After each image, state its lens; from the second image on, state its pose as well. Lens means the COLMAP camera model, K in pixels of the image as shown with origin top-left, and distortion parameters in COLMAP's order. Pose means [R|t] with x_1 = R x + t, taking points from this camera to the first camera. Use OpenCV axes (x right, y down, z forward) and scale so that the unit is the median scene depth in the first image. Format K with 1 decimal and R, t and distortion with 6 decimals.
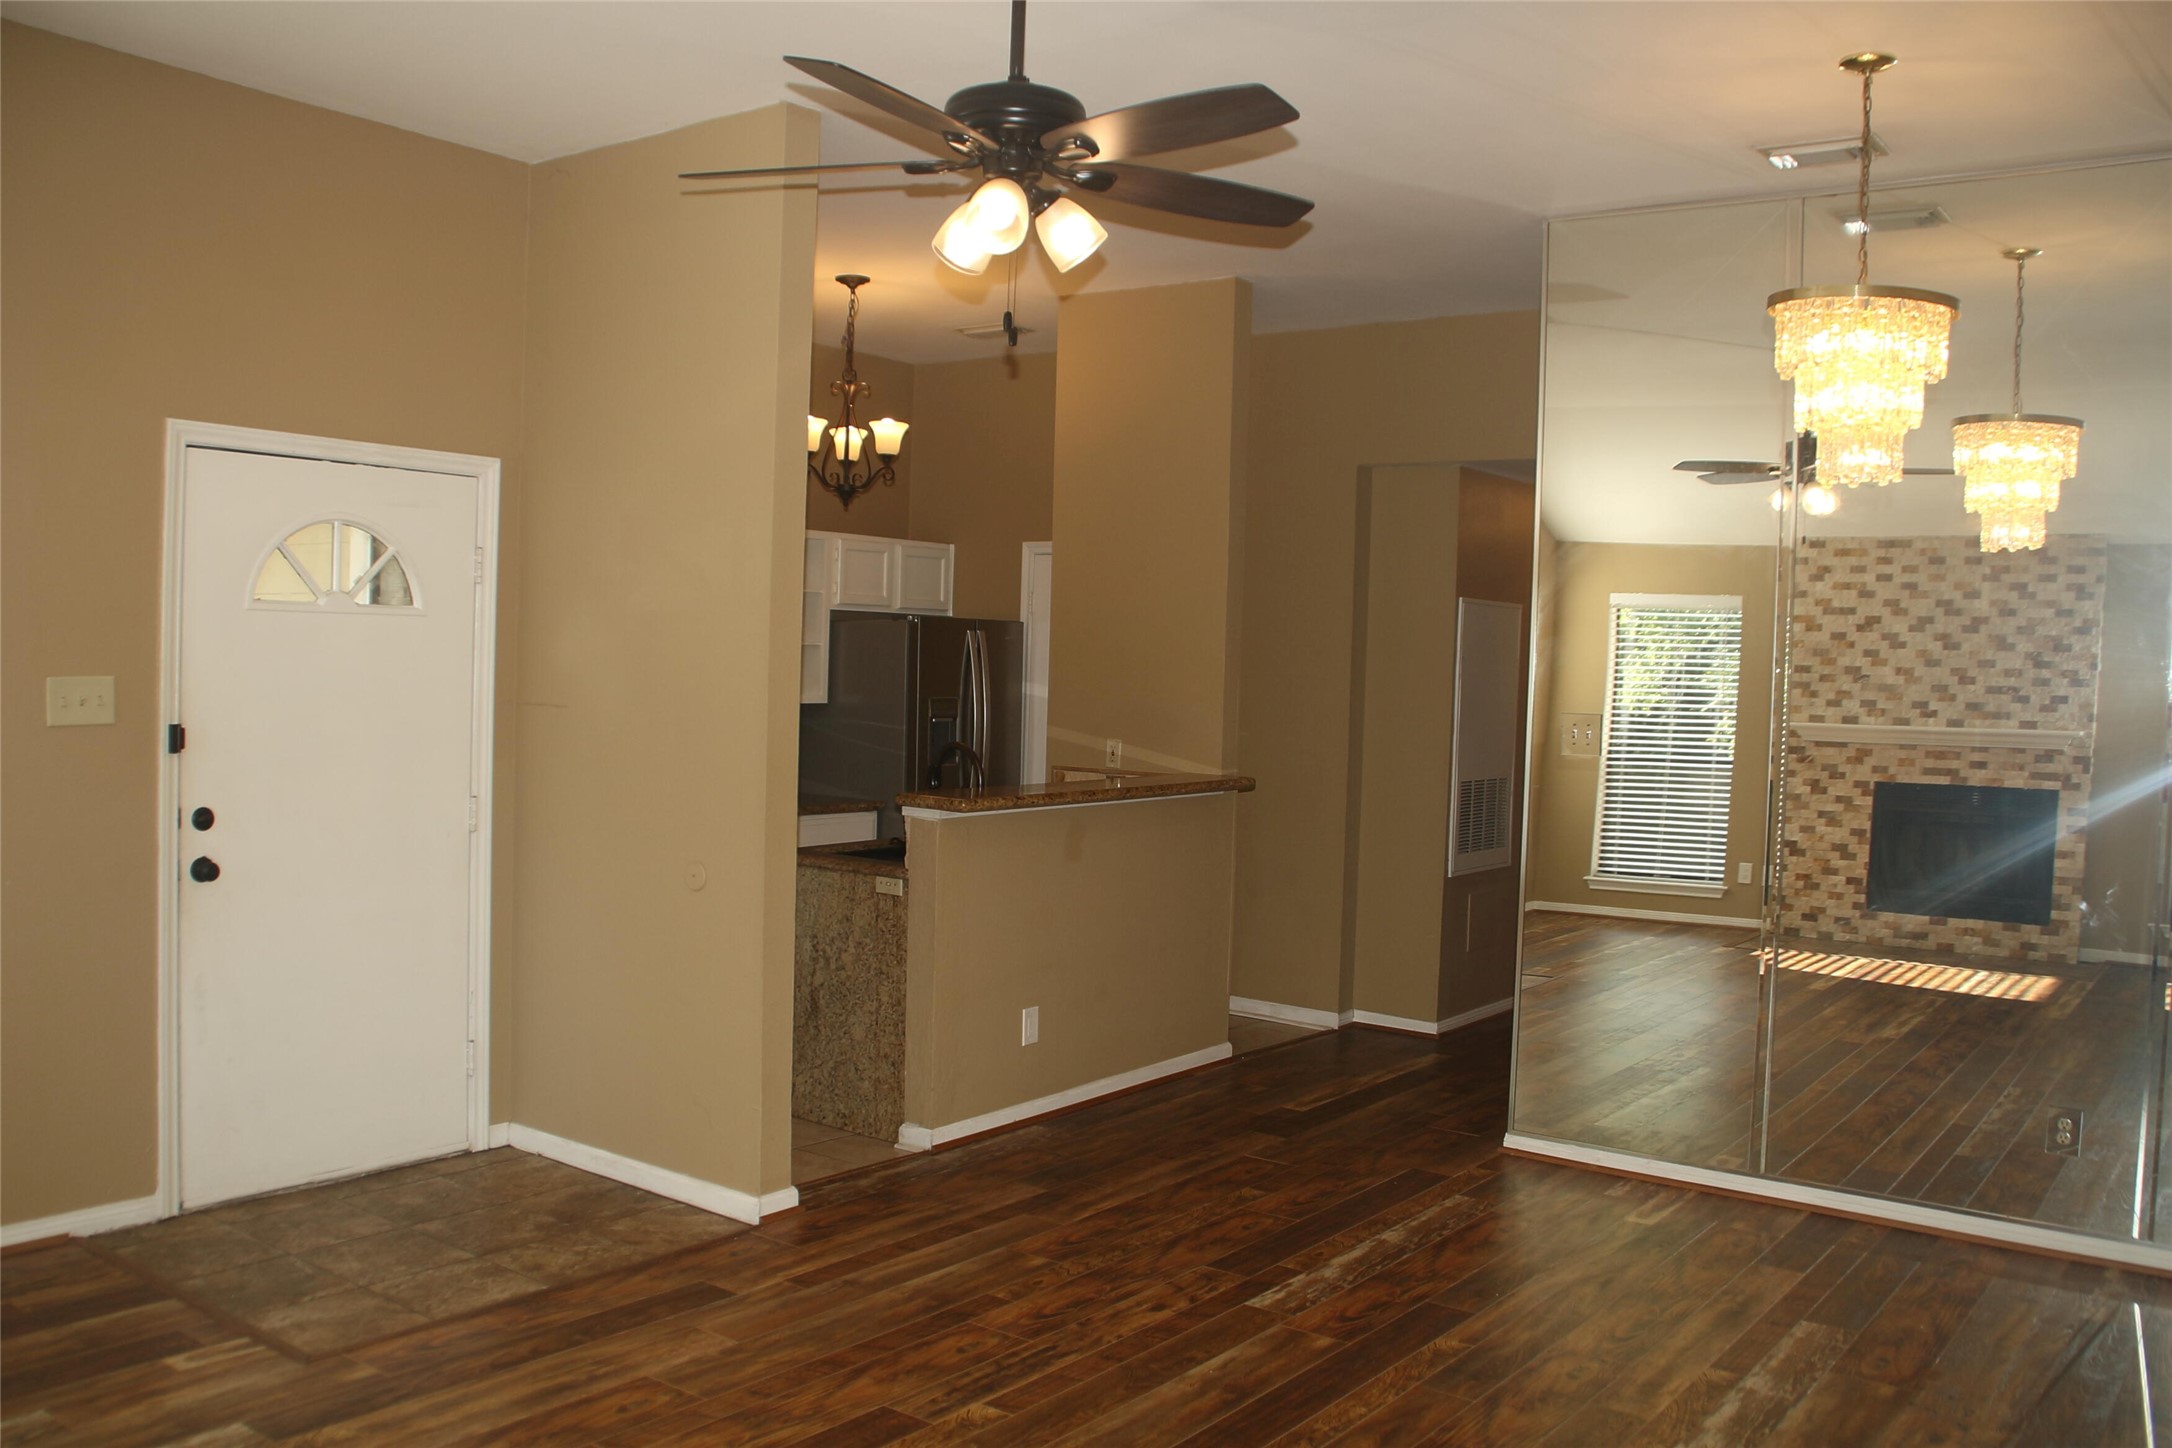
lens RADIAL K [[1839.7, 0, 1063.8], [0, 1839.7, 745.5], [0, 0, 1]] dist [-0.110021, 0.056065]
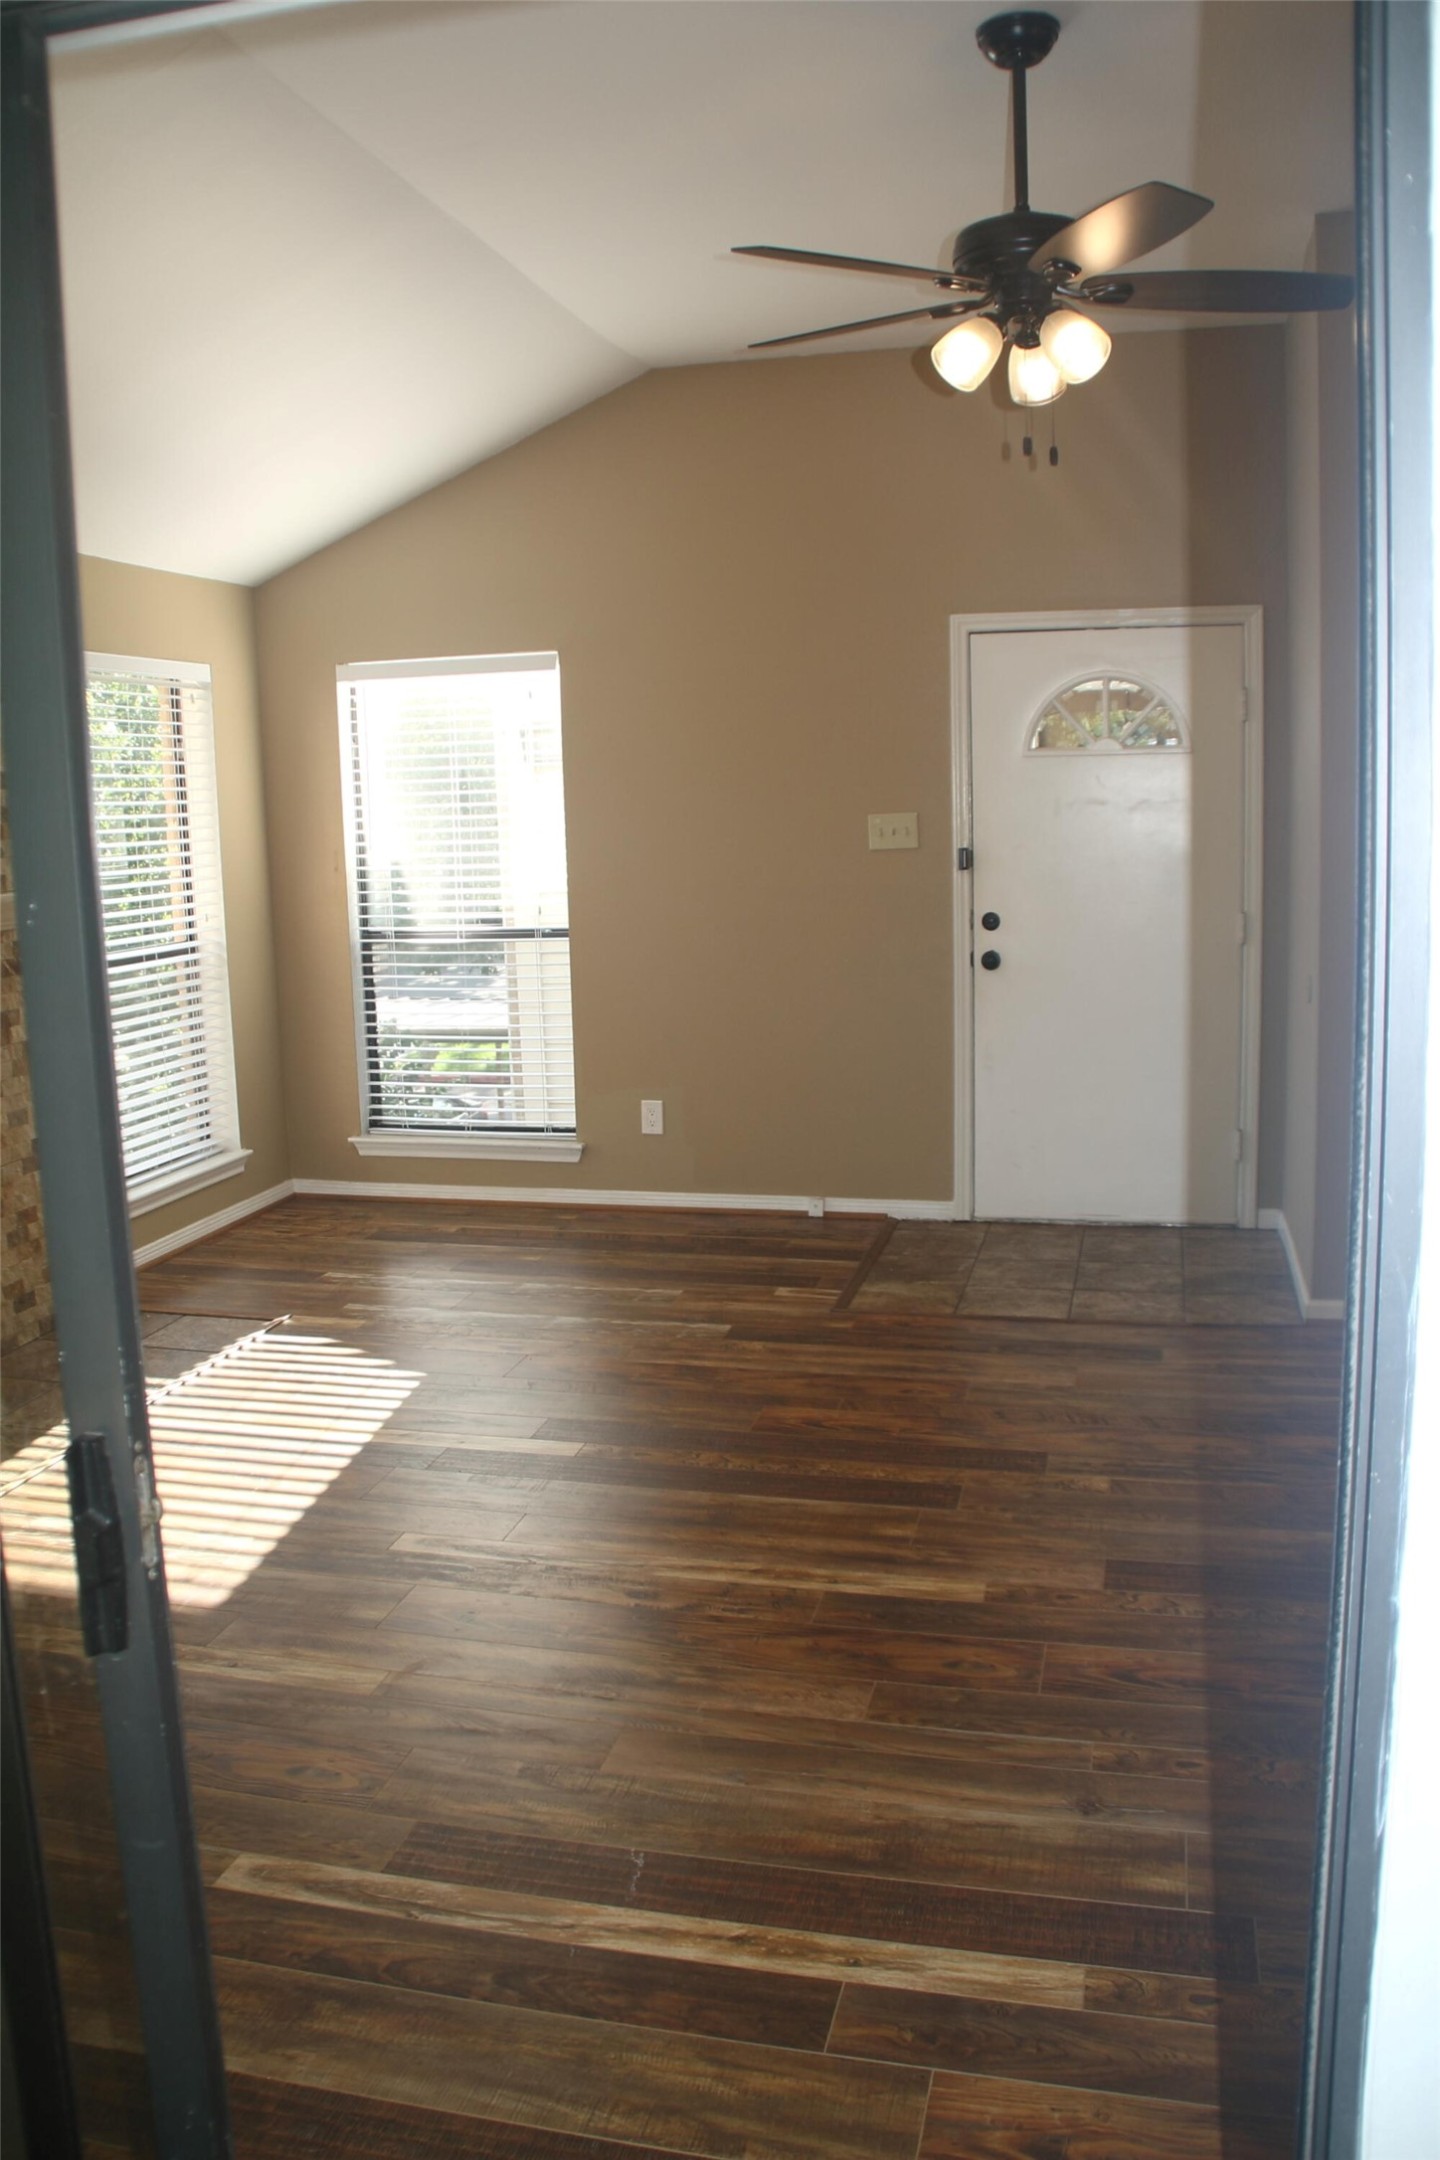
lens RADIAL K [[1746.1, 0, 678.1], [0, 1746.1, 1023.3], [0, 0, 1]] dist [-0.142266, 0.065577]
pose [[0.375880, 0.072104, -0.923859, 0.625229], [-0.003977, 0.997085, 0.076201, 0.020340], [0.926660, -0.024969, 0.375071, 0.332054]]
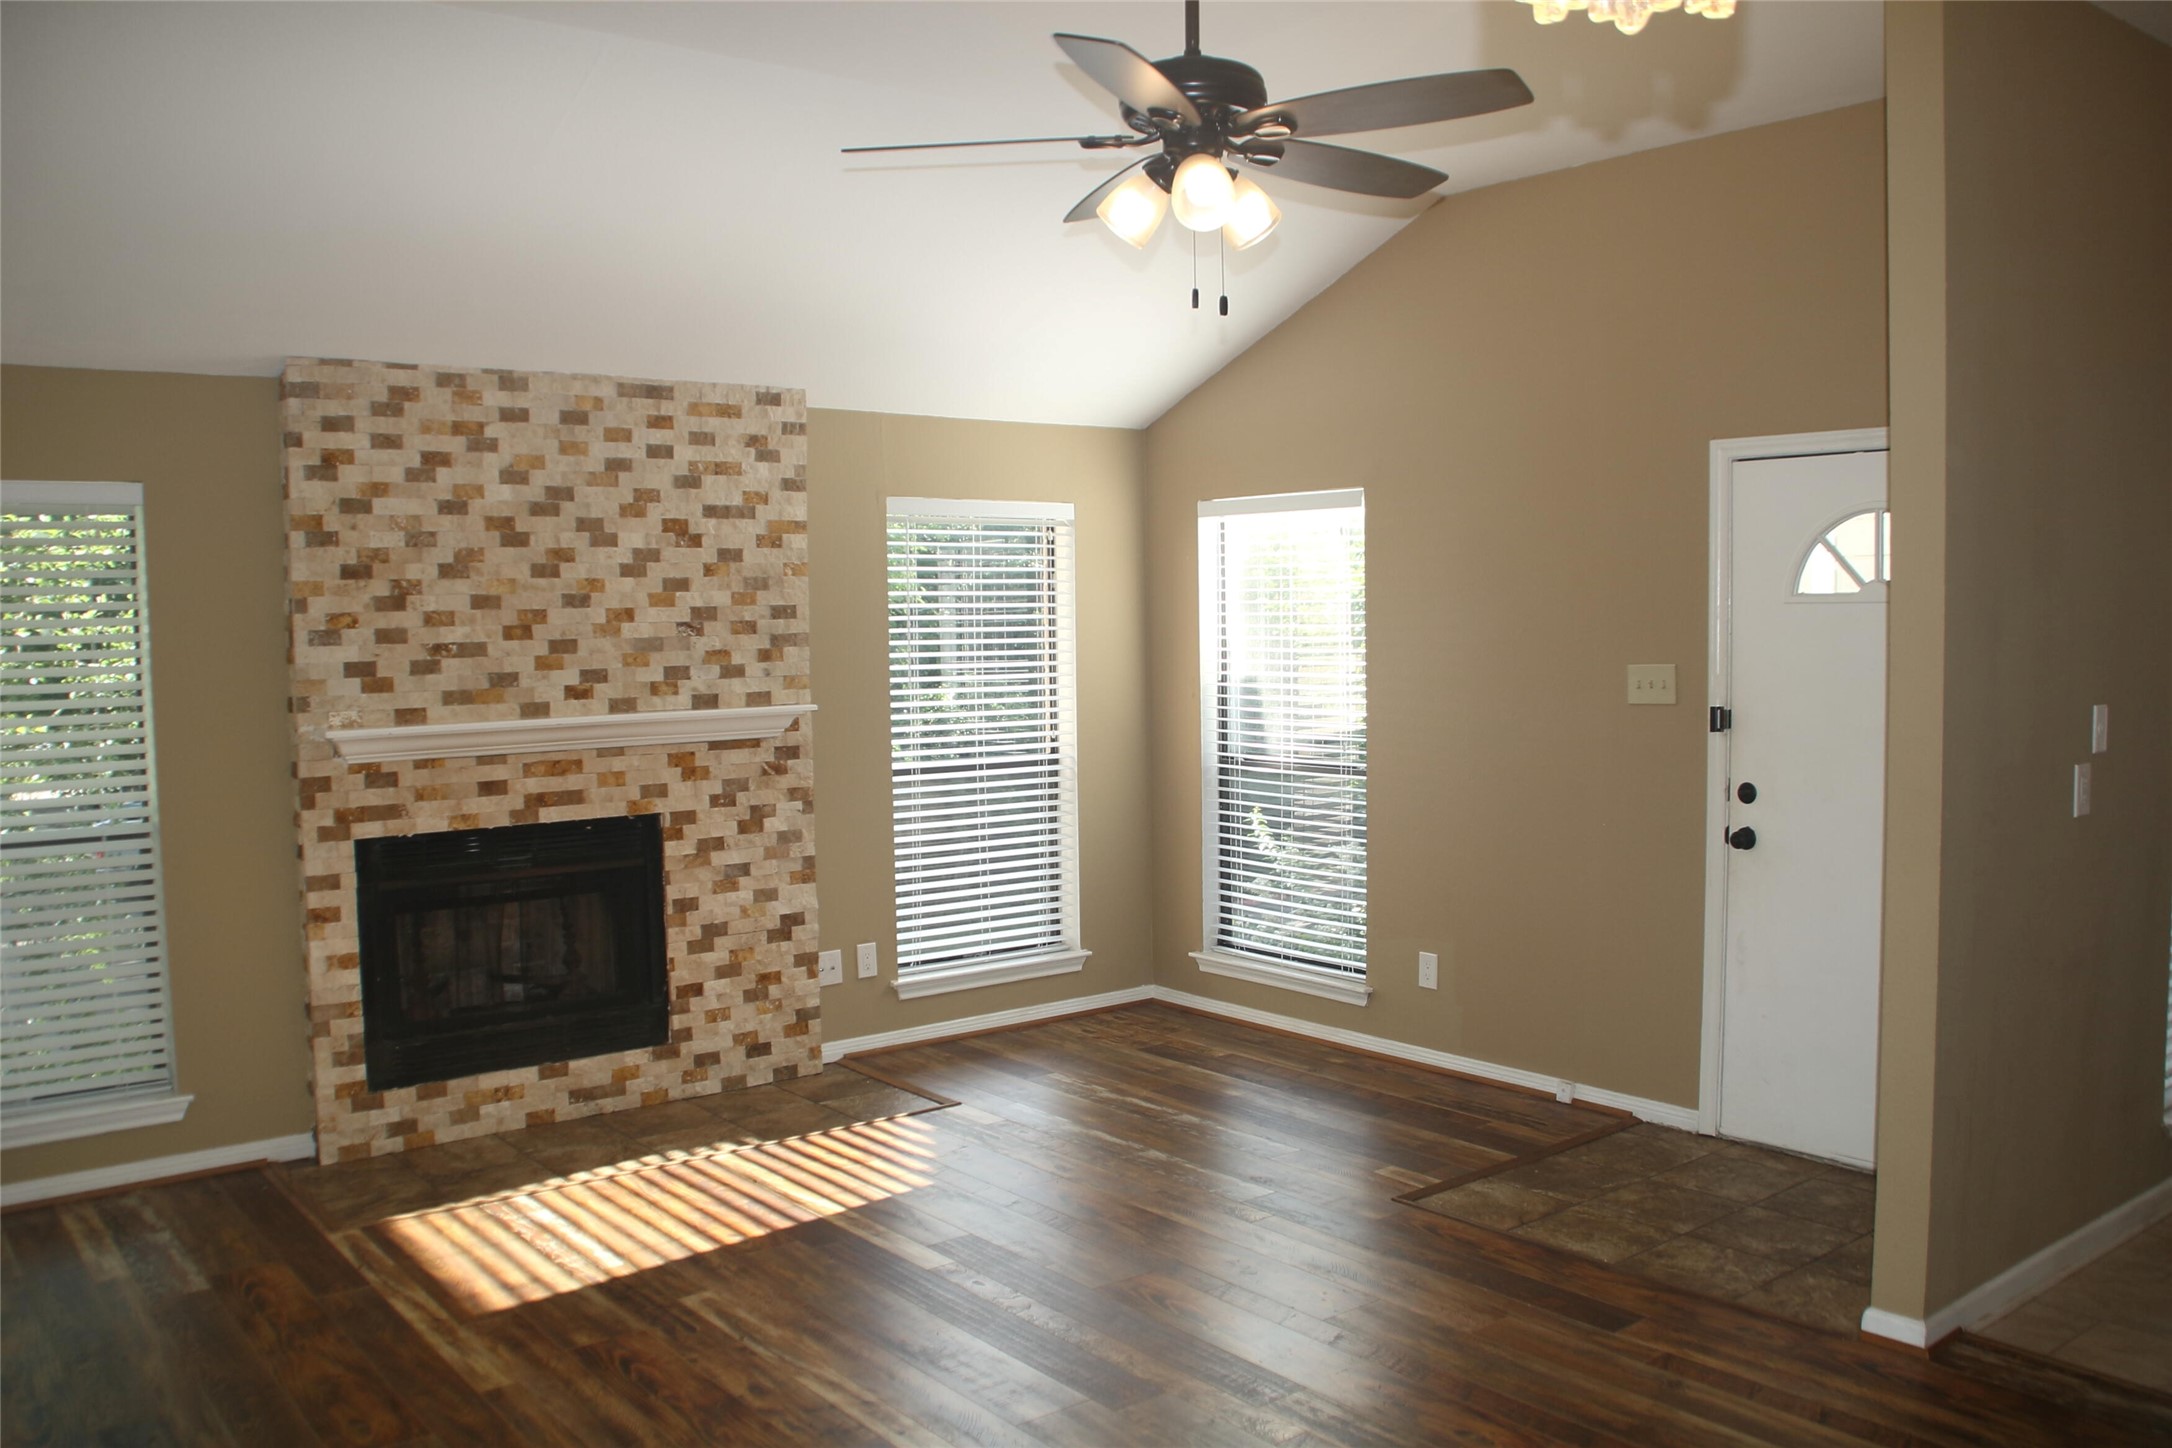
lens RADIAL K [[1755.8, 0, 1083.3], [0, 1755.8, 727.7], [0, 0, 1]] dist [-0.142266, 0.065577]
pose [[-0.245597, 0.025810, -0.969028, 0.683015], [-0.045986, 0.998210, 0.038243, -0.022403], [0.968281, 0.053954, -0.243970, 0.895150]]
